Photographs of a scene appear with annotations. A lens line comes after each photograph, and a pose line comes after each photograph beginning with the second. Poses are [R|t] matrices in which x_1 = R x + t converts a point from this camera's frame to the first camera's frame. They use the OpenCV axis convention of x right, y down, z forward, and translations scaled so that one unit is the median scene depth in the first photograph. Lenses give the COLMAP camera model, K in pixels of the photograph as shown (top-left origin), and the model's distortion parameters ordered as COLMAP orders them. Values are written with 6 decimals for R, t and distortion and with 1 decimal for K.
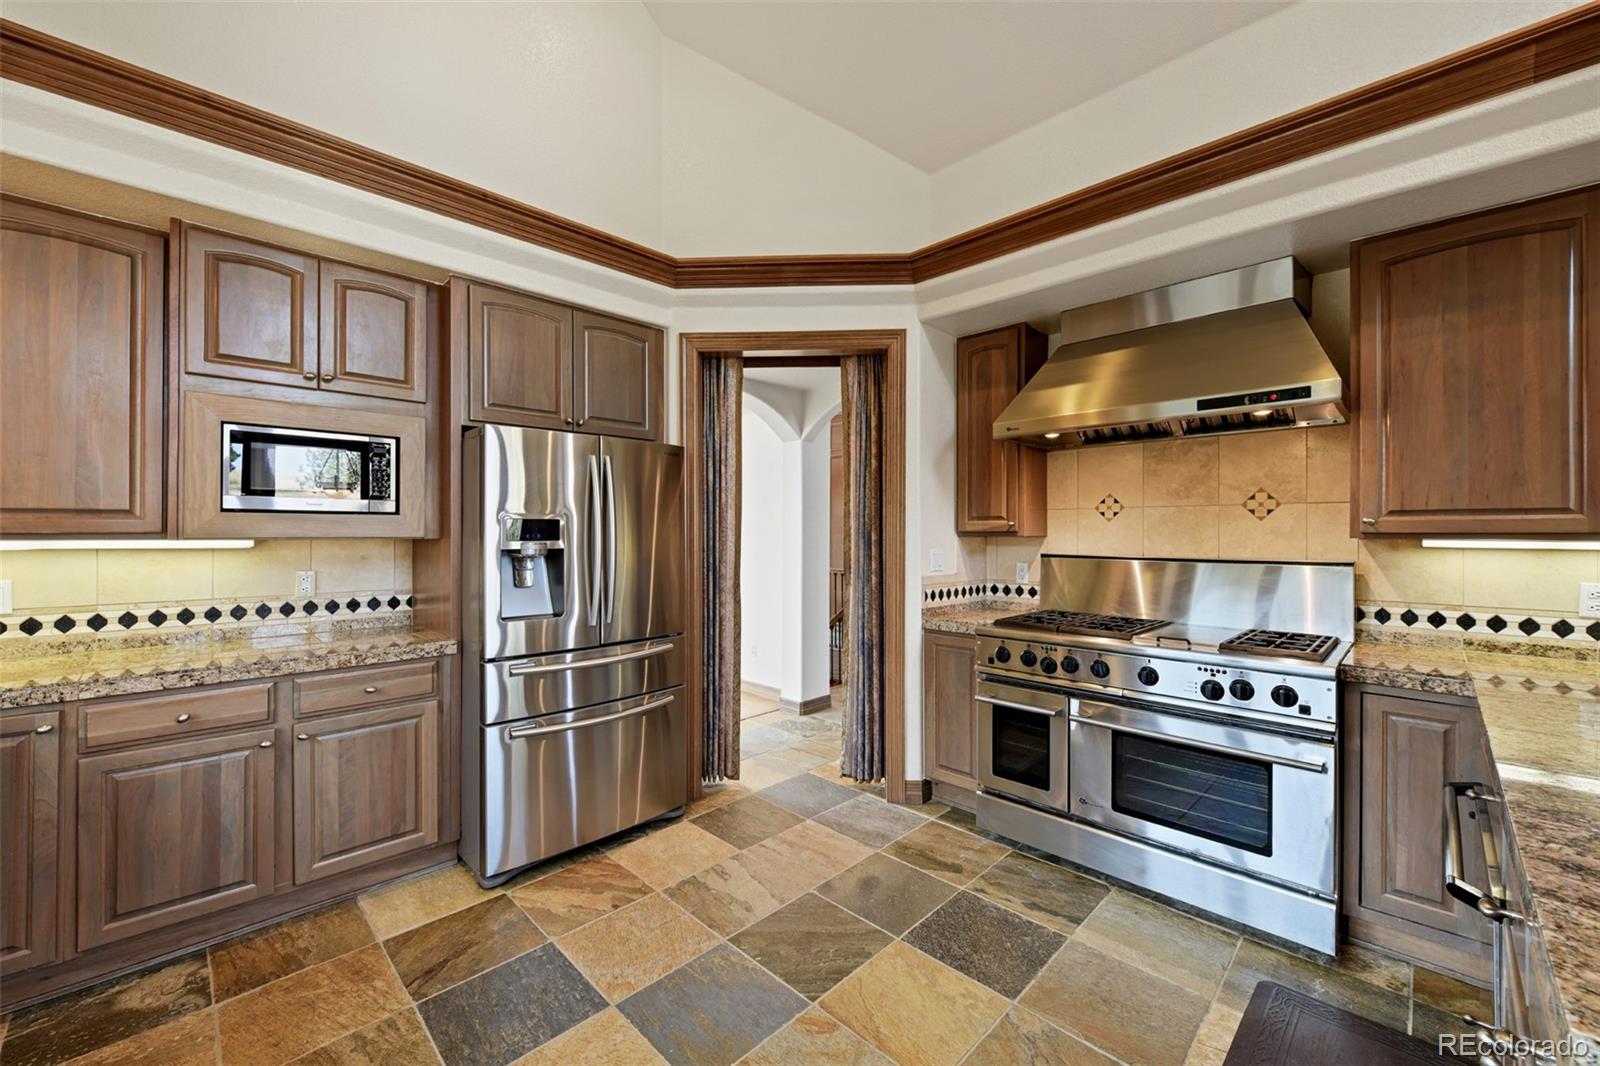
lens RADIAL K [[632.1, 0, 805.6], [0, 632.1, 528.8], [0, 0, 1]] dist [-0.002224, -0.001057]
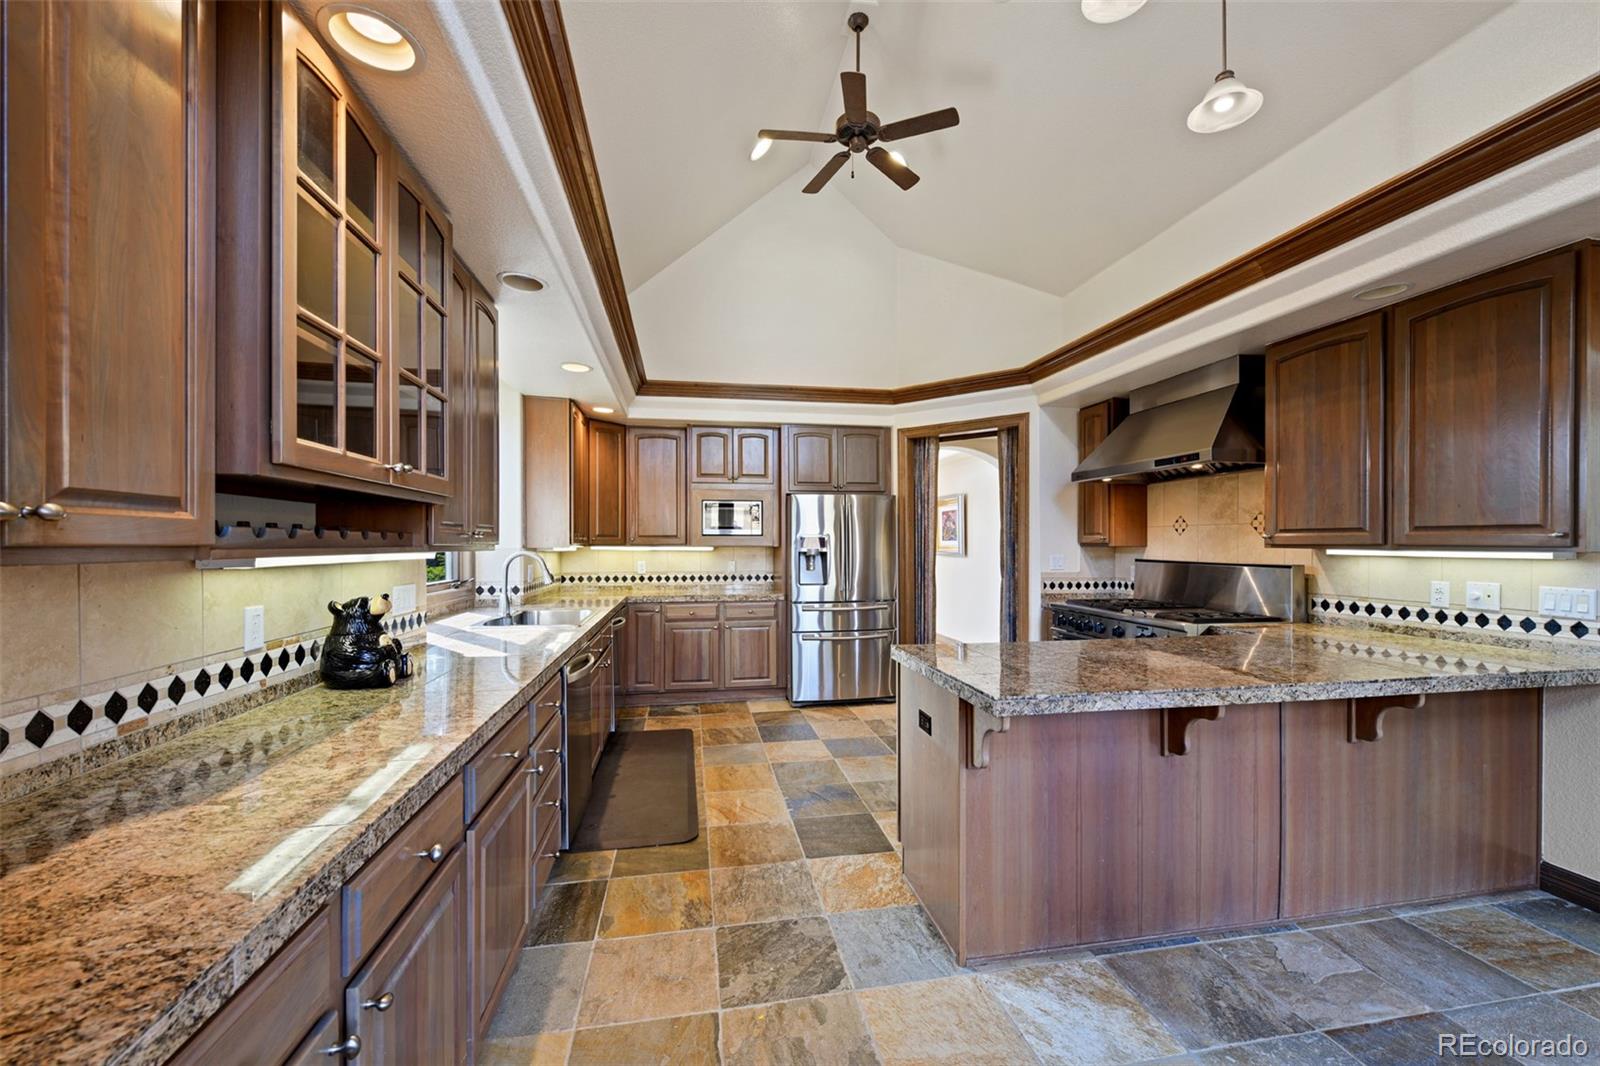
lens RADIAL K [[632.1, 0, 799.3], [0, 632.1, 541.5], [0, 0, 1]] dist [-0.002224, -0.001057]
pose [[0.819104, -0.001534, -0.573643, 0.755270], [0.003981, 0.999988, 0.003011, -0.008334], [0.573631, -0.004750, 0.819100, -0.762394]]
